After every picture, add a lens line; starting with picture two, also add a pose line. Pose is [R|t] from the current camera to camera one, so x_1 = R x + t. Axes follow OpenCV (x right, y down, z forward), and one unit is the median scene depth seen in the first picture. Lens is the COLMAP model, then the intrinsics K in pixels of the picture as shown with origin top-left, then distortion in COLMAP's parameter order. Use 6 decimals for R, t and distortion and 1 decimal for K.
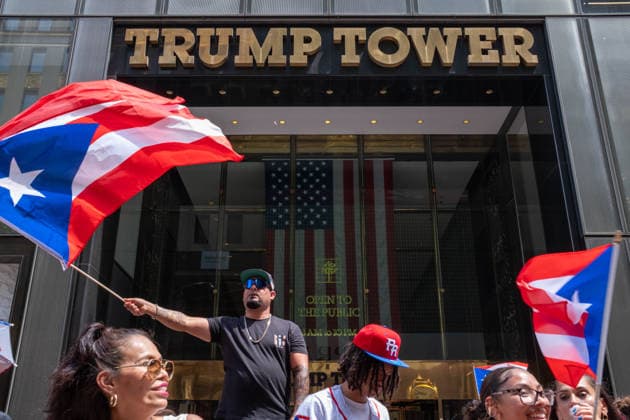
lens RADIAL K [[646.4, 0, 315.0], [0, 646.4, 210.0], [0, 0, 1]] dist [-0.009863, -0.008653]
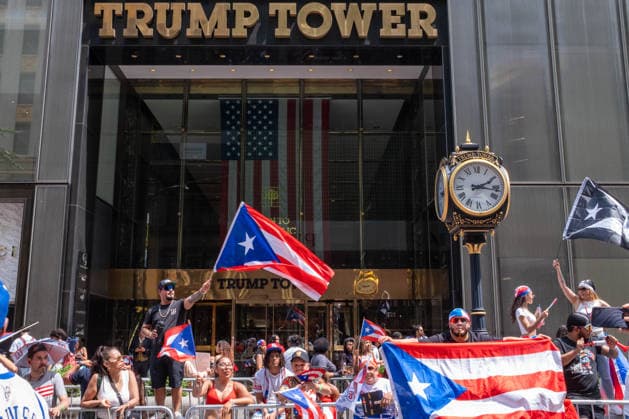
lens RADIAL K [[697.1, 0, 314.5], [0, 697.1, 209.5], [0, 0, 1]] dist [-0.000331, -0.010935]
pose [[0.999974, 0.002014, 0.006983, 0.104985], [-0.003410, 0.978534, 0.206058, -0.175778], [-0.006418, -0.206076, 0.978515, -0.340082]]
